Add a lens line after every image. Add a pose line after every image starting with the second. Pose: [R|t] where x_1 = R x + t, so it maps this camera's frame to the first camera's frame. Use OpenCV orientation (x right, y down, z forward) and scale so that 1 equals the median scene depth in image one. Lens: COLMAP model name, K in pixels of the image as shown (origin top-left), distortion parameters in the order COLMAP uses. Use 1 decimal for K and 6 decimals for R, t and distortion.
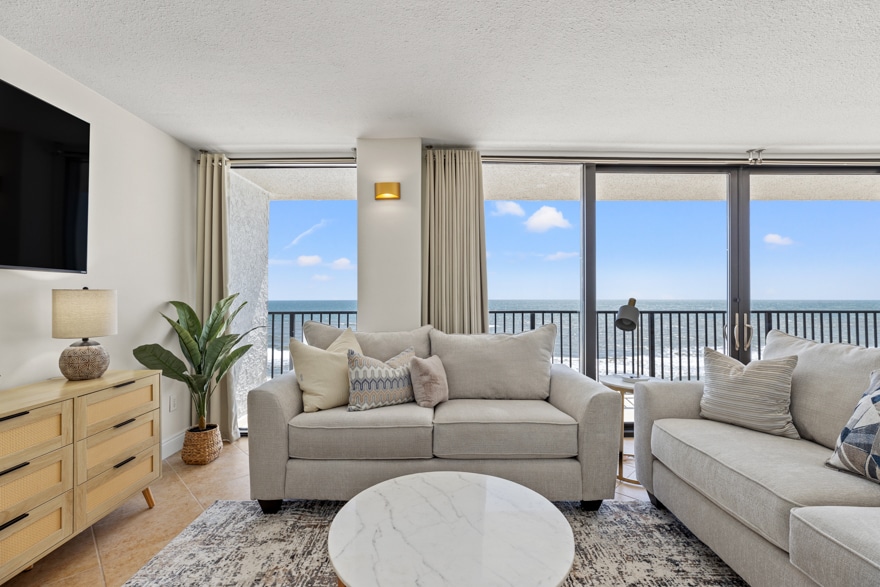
lens RADIAL K [[396.3, 0, 443.9], [0, 396.3, 293.3], [0, 0, 1]] dist [-0.005659, 0.004407]
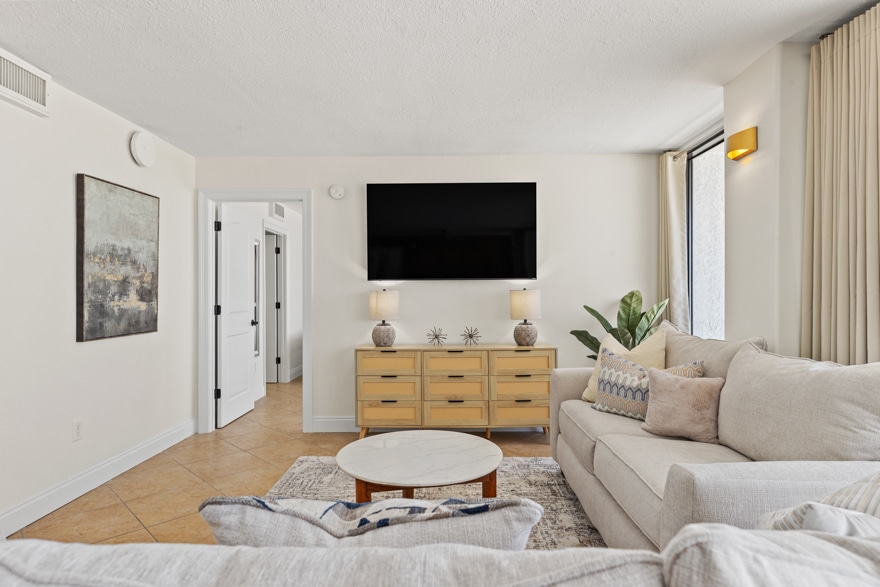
lens RADIAL K [[508.1, 0, 443.2], [0, 508.1, 298.0], [0, 0, 1]] dist [0.008446, -0.000348]
pose [[-0.019625, 0.004415, -0.999798, 0.847264], [0.011797, 0.999922, 0.004184, 0.007197], [0.999738, -0.011712, -0.019676, 0.517574]]
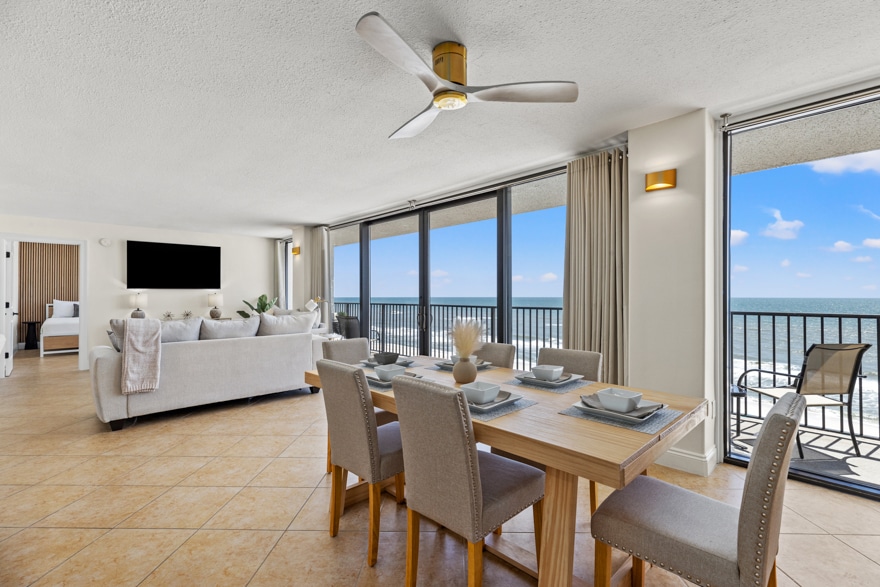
lens RADIAL K [[396.3, 0, 440.3], [0, 396.3, 293.0], [0, 0, 1]] dist [-0.005659, 0.004407]
pose [[0.676831, -0.005785, -0.736116, 2.355157], [0.008677, 0.999962, 0.000119, 0.000202], [0.736087, -0.006468, 0.676856, 0.034614]]
